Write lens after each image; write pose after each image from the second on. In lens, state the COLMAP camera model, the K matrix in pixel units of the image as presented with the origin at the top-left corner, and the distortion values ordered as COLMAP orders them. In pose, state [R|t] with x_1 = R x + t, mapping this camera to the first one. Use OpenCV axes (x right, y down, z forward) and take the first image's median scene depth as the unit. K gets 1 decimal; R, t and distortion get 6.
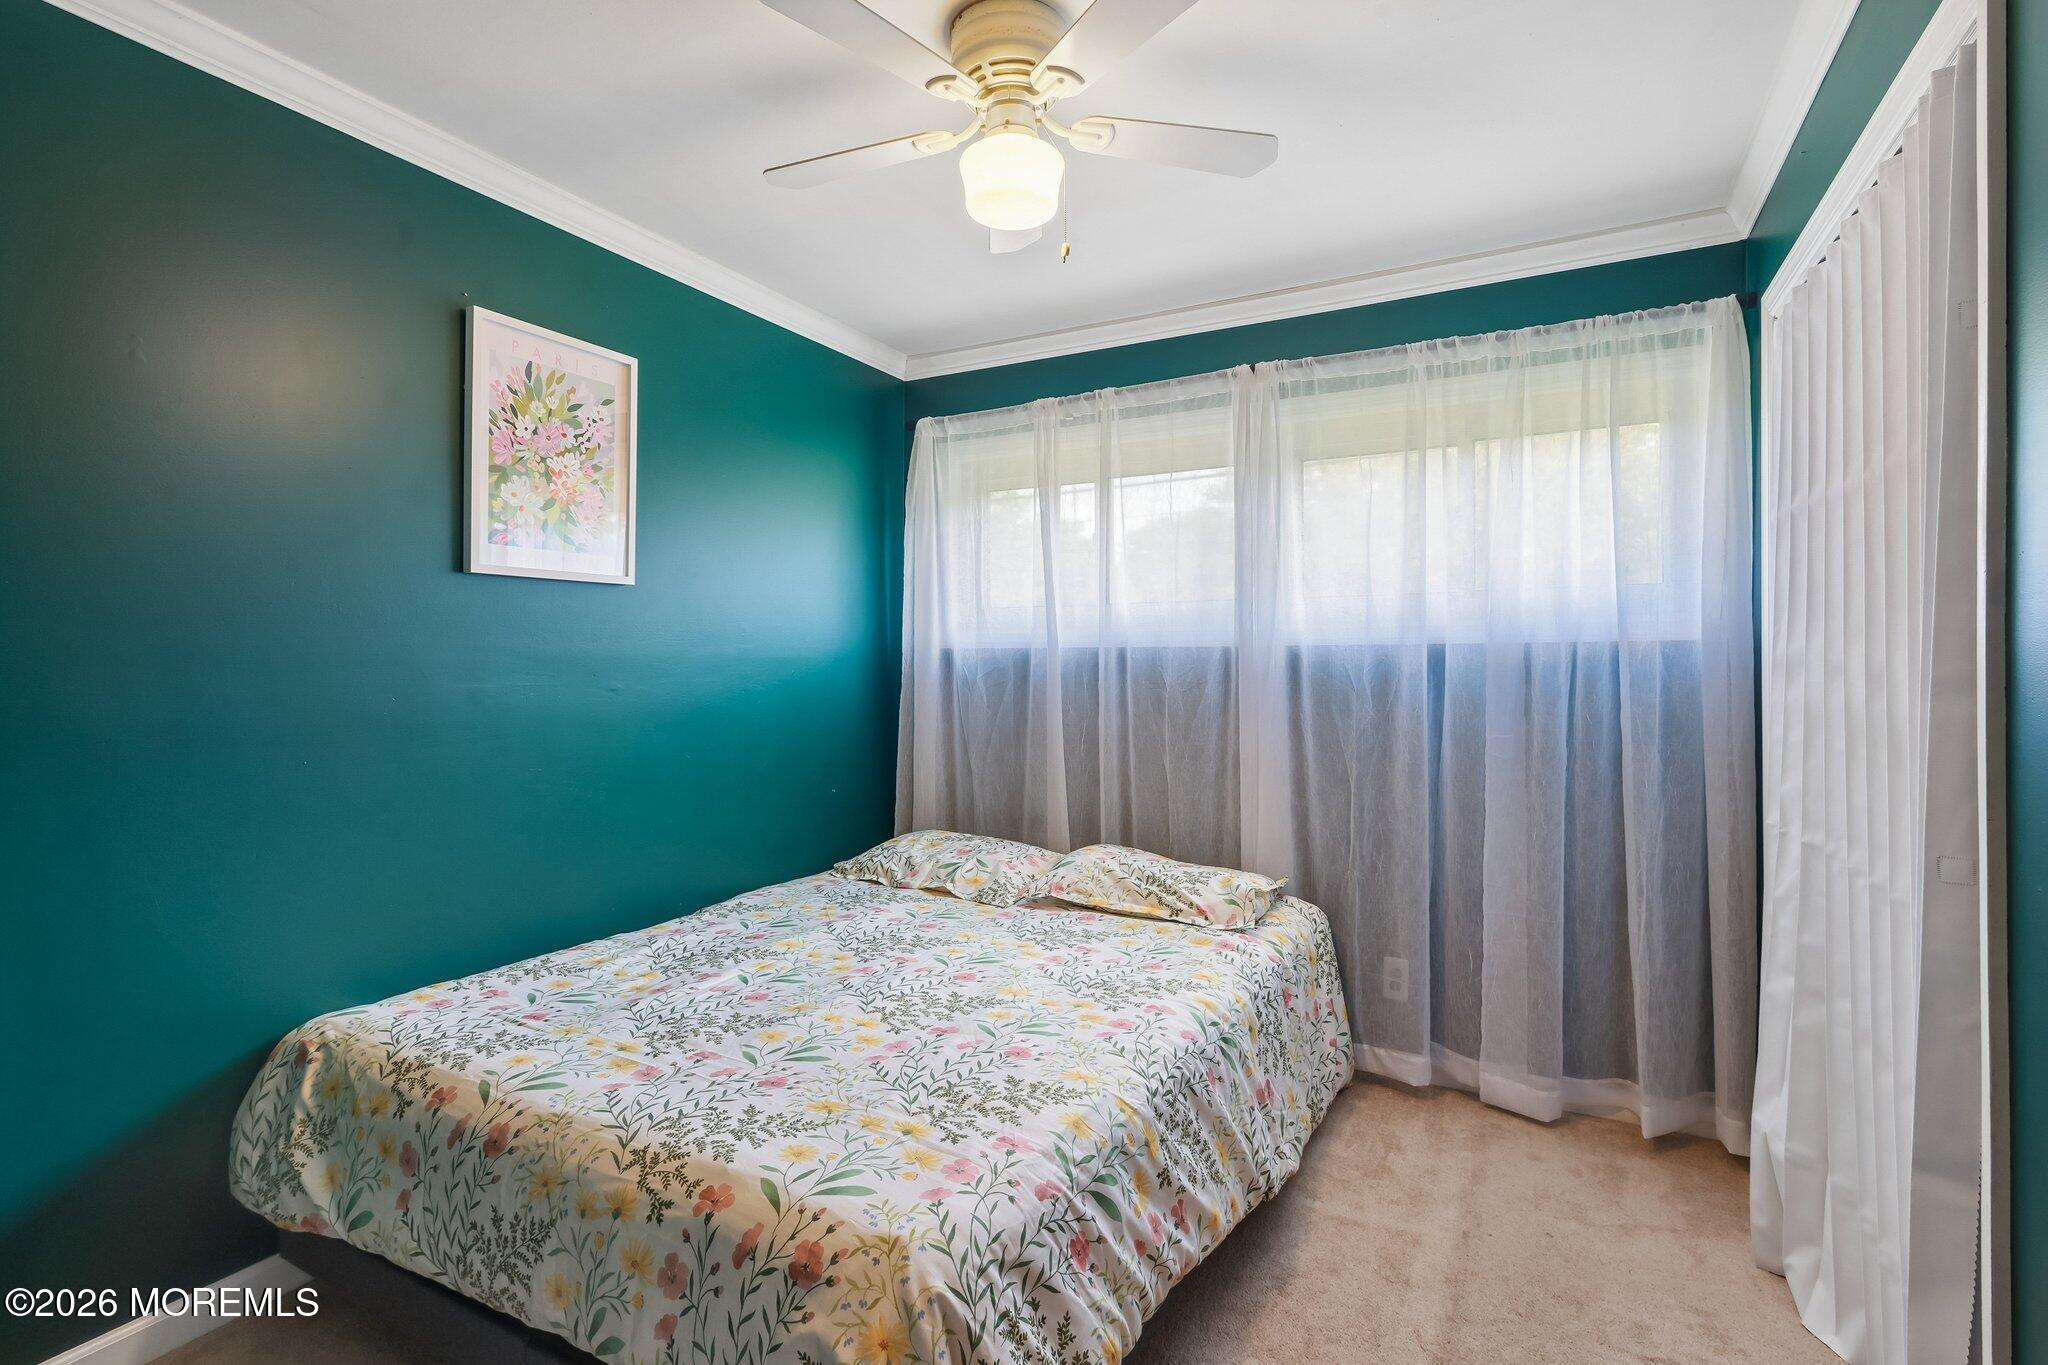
lens RADIAL K [[963.2, 0, 1024.1], [0, 963.2, 665.8], [0, 0, 1]] dist [0.004774, 0.000079]
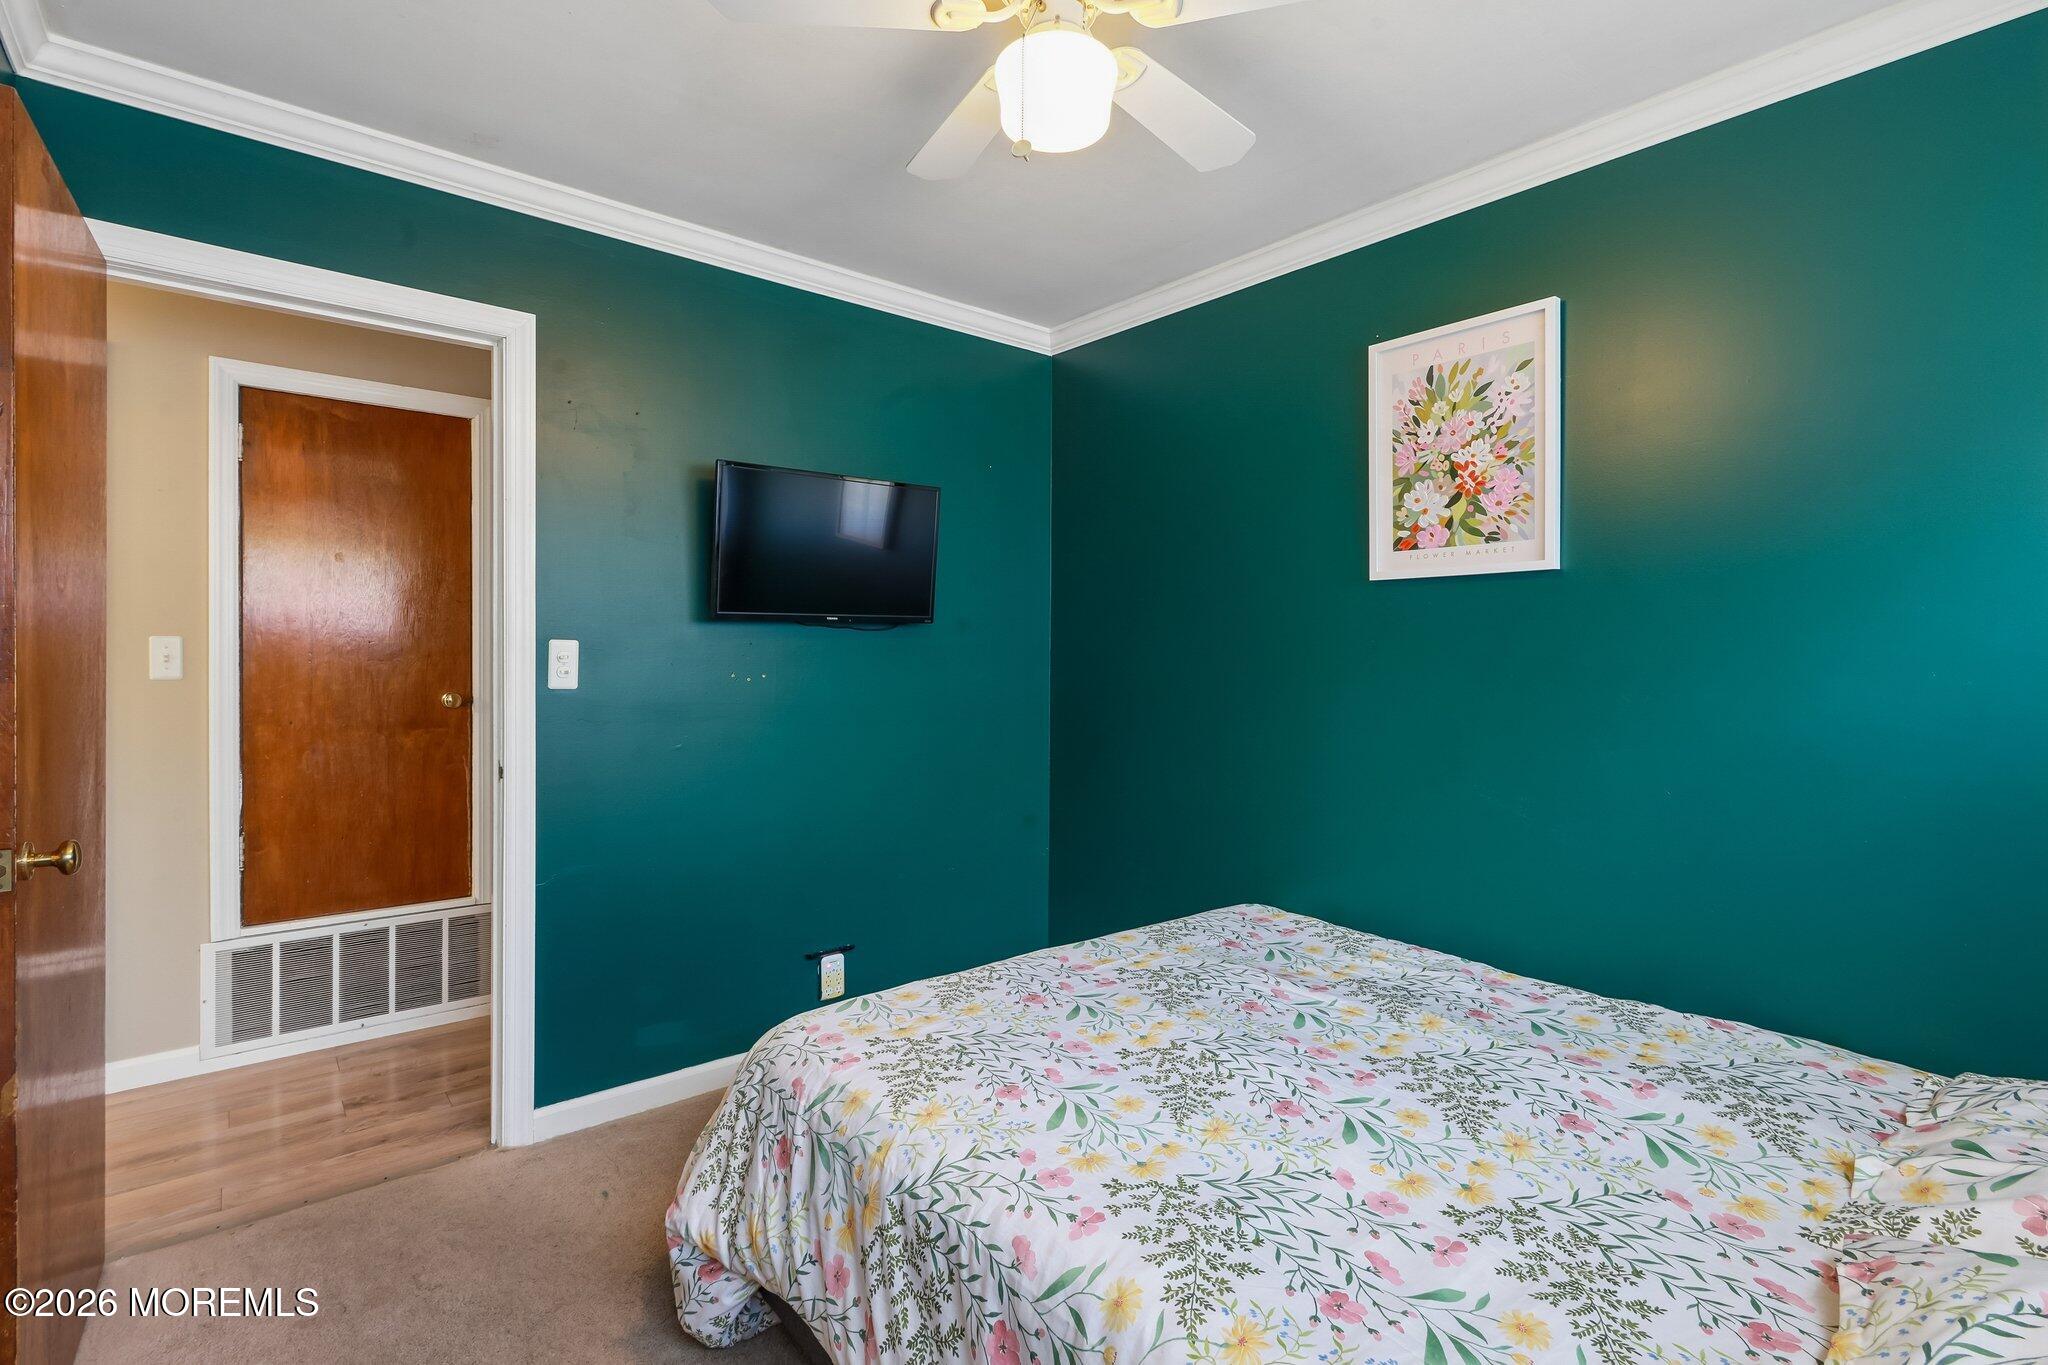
lens RADIAL K [[963.2, 0, 1022.9], [0, 963.2, 670.6], [0, 0, 1]] dist [0.004774, 0.000079]
pose [[-0.375896, 0.011922, -0.926585, 0.614066], [-0.013447, 0.999742, 0.018318, -0.005674], [0.926564, 0.019346, -0.375638, 1.008126]]
